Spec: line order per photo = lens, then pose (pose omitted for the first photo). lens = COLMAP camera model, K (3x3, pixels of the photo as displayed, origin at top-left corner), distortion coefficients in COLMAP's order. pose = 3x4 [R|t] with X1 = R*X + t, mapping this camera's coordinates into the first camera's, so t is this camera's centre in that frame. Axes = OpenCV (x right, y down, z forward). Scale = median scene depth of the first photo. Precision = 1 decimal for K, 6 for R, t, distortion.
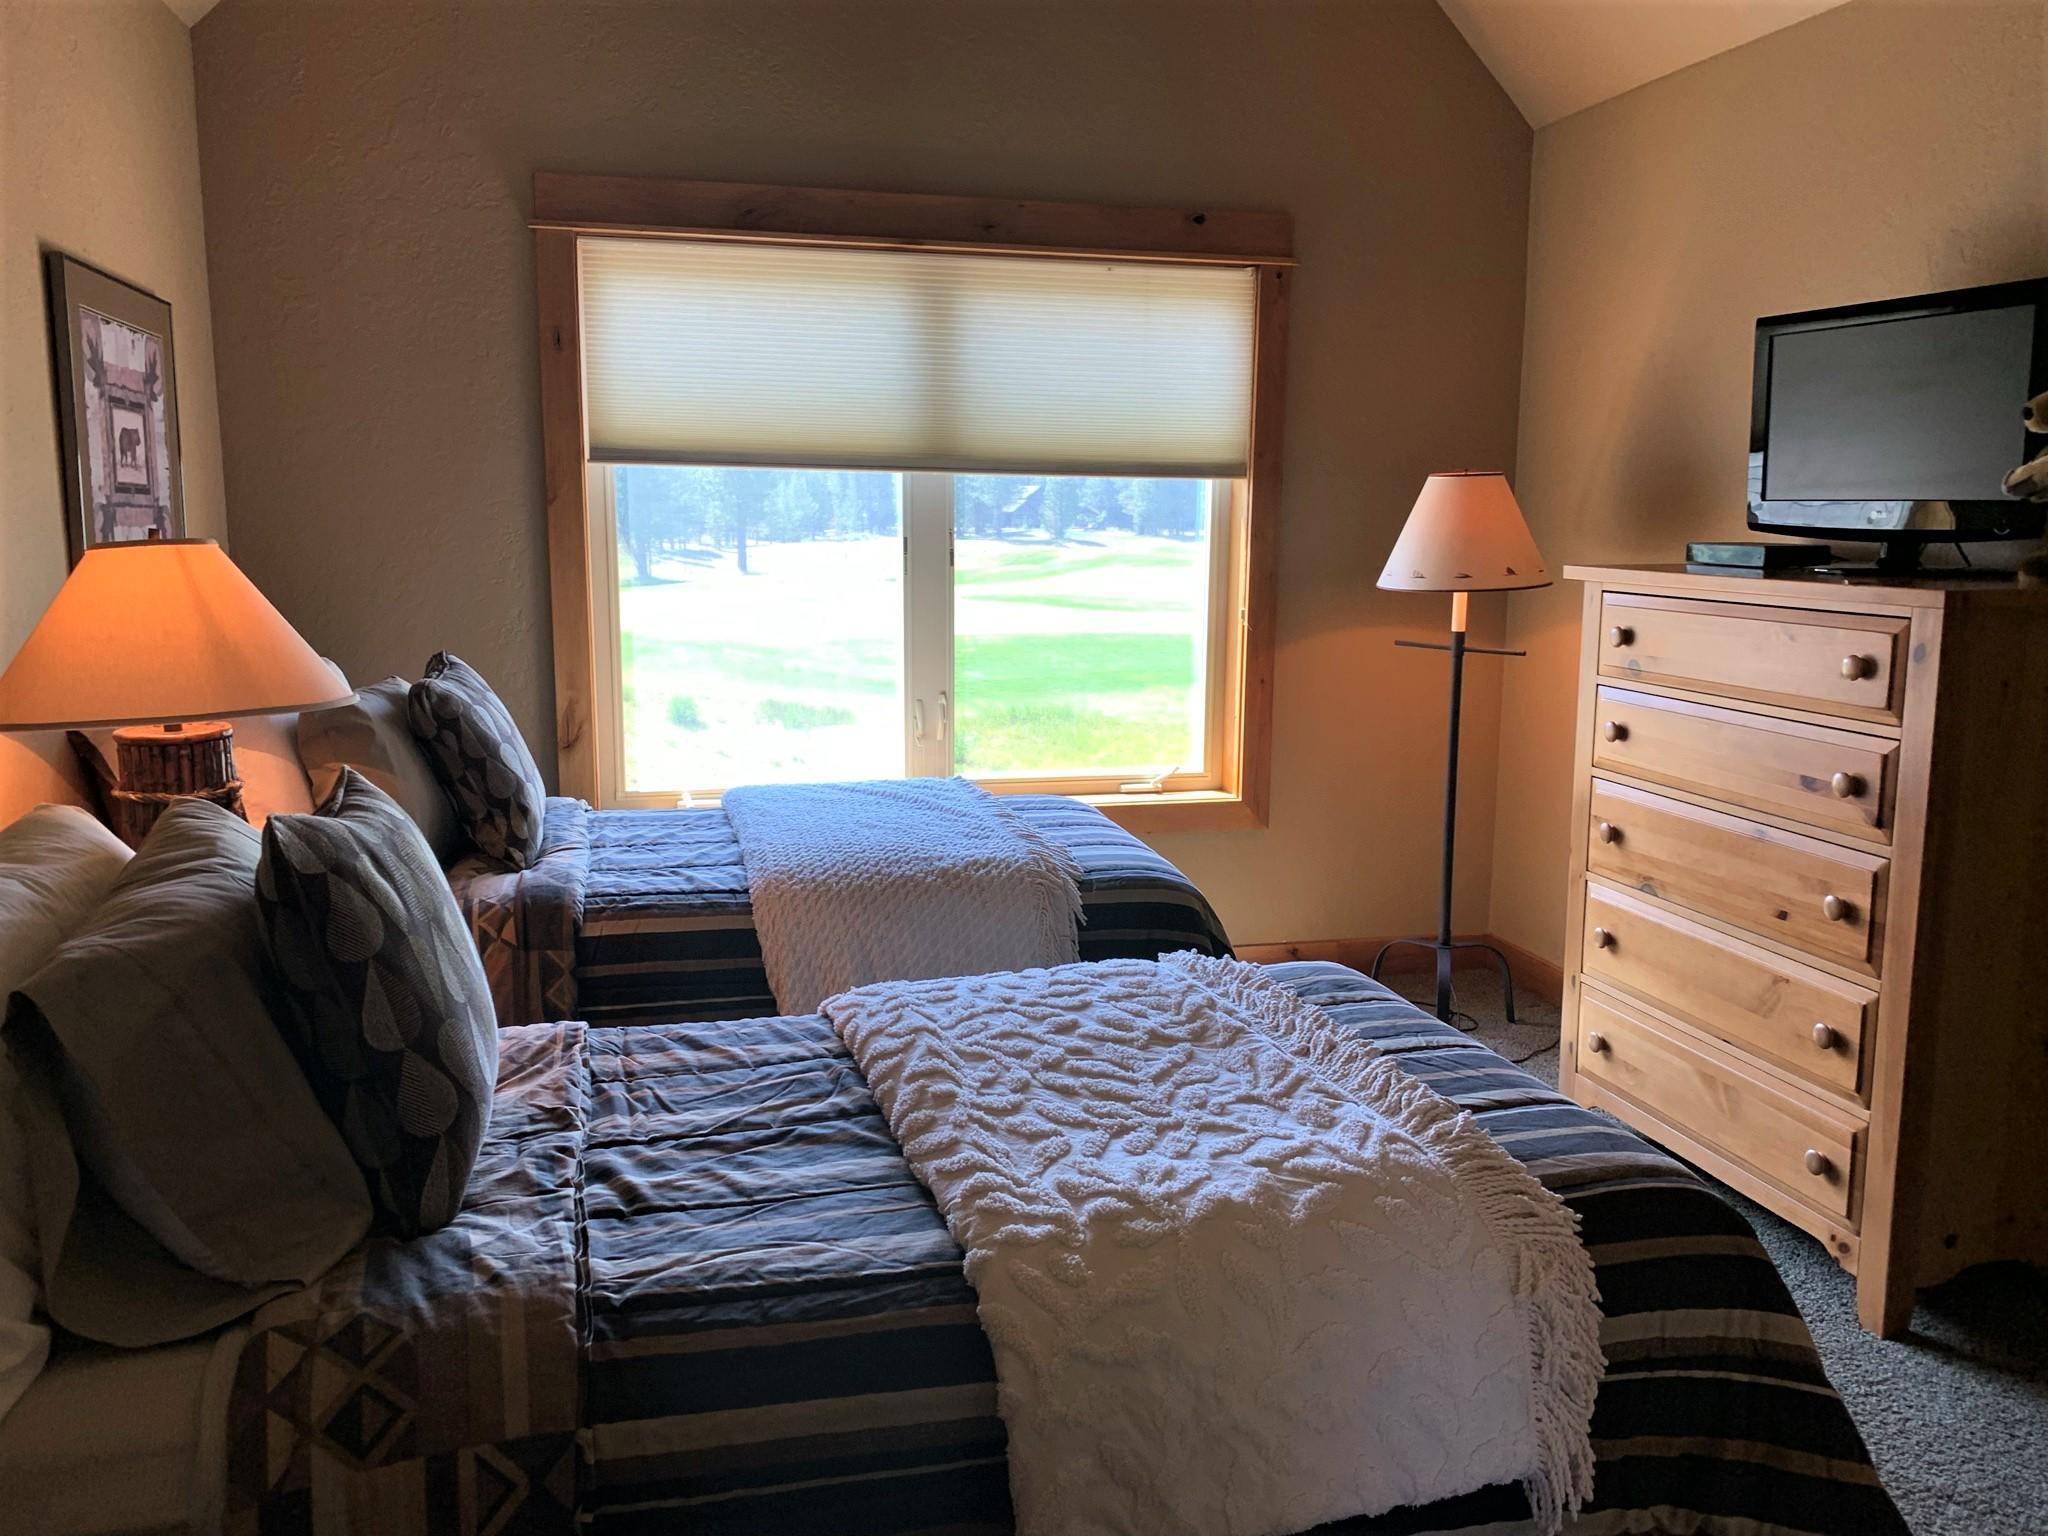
lens RADIAL K [[1661.7, 0, 1024.0], [0, 1661.7, 768.0], [0, 0, 1]] dist [0.142749, -0.220978]
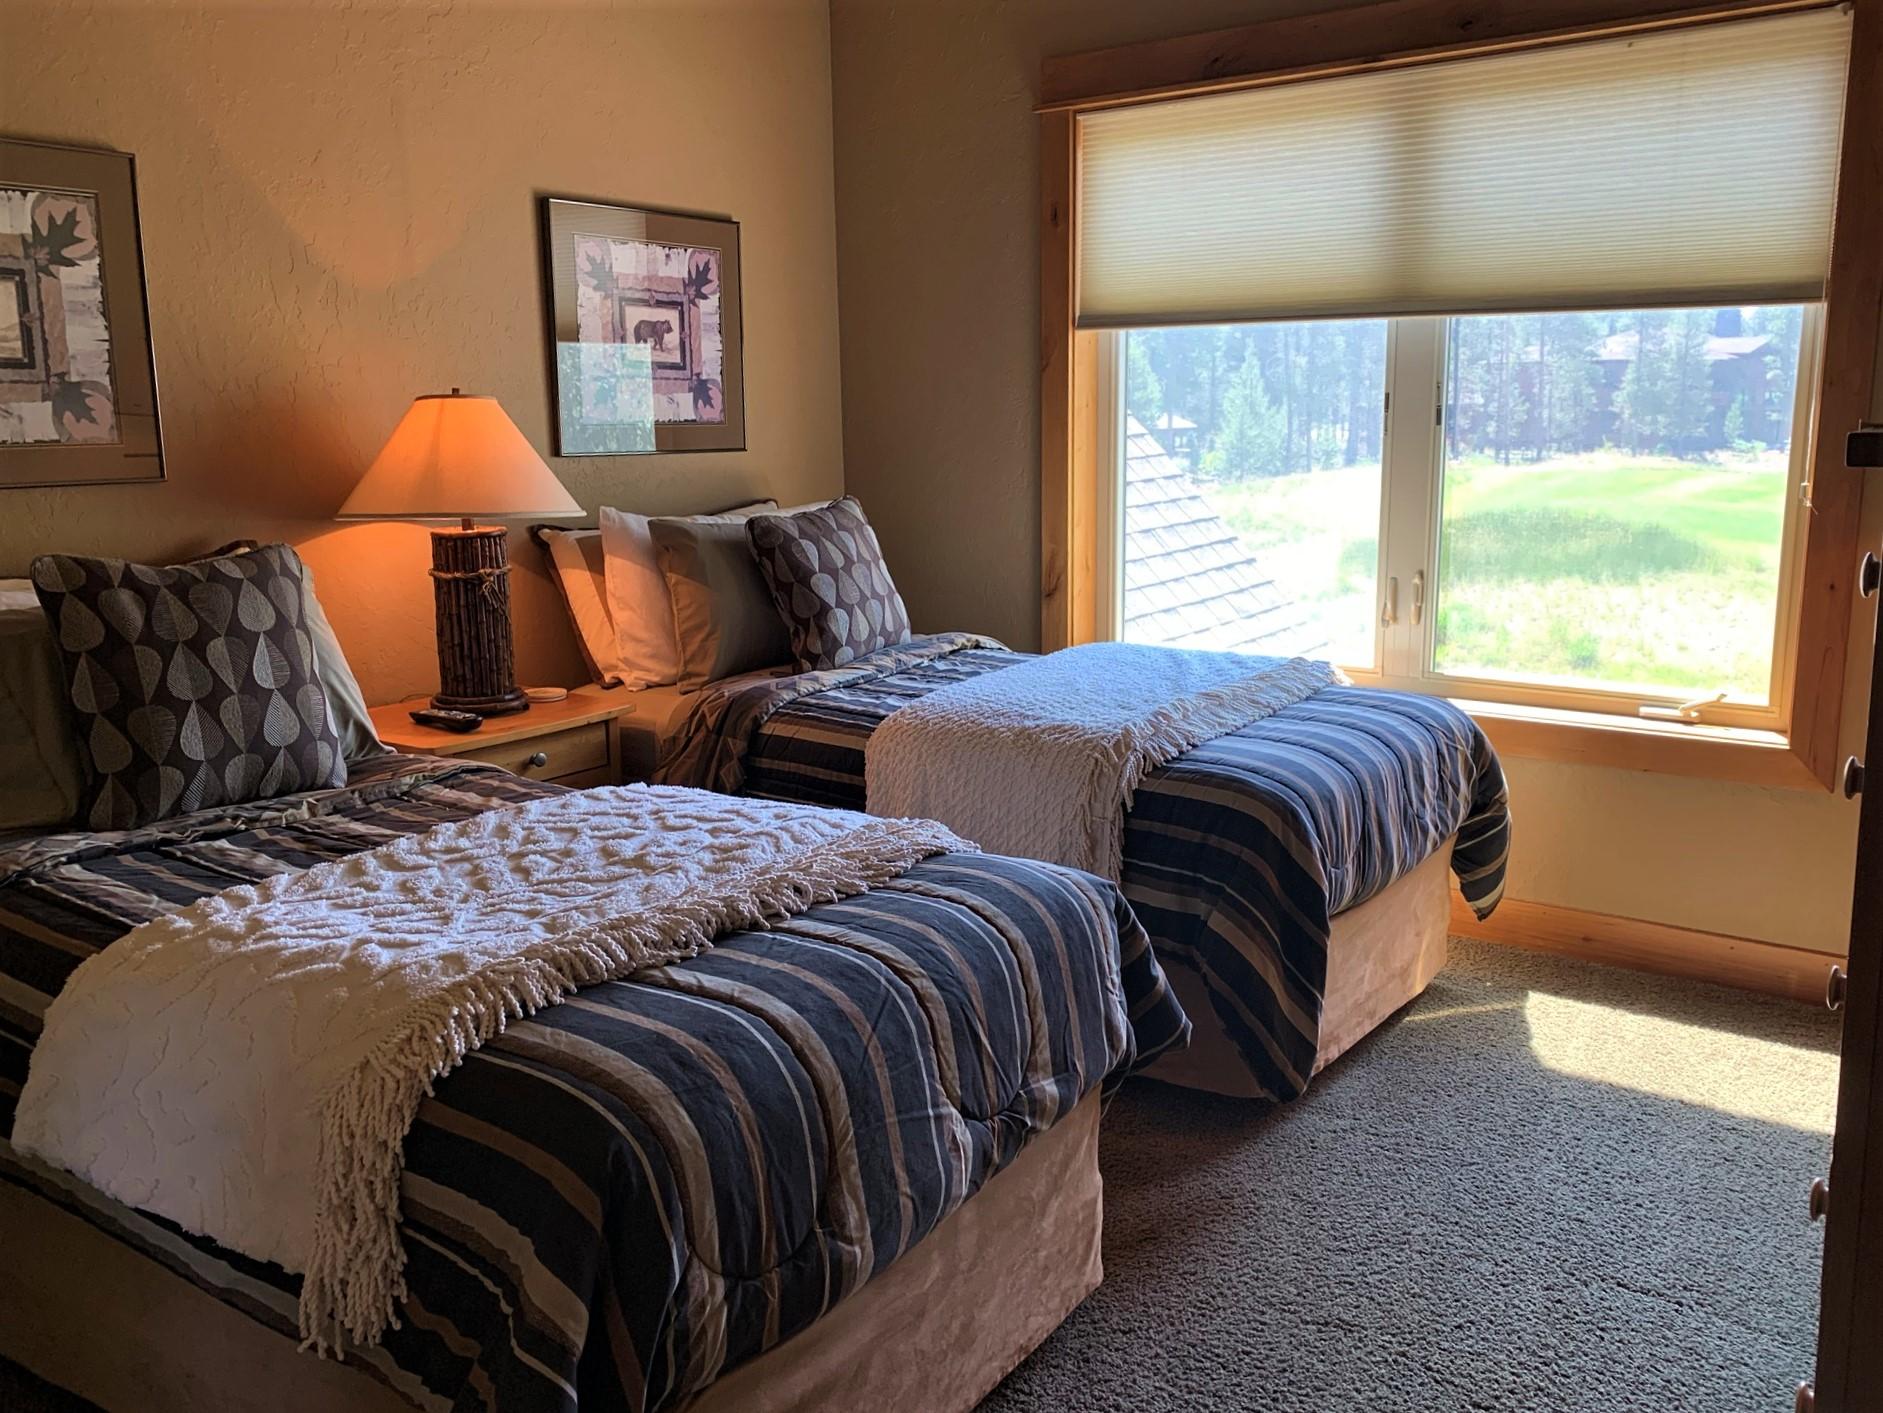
lens RADIAL K [[1648.3, 0, 945.2], [0, 1648.3, 743.6], [0, 0, 1]] dist [0.156407, -0.302787]
pose [[0.593276, 0.149846, -0.790930, 0.632865], [-0.108999, 0.988427, 0.105502, -0.025966], [0.797586, 0.023619, 0.602743, 0.332198]]
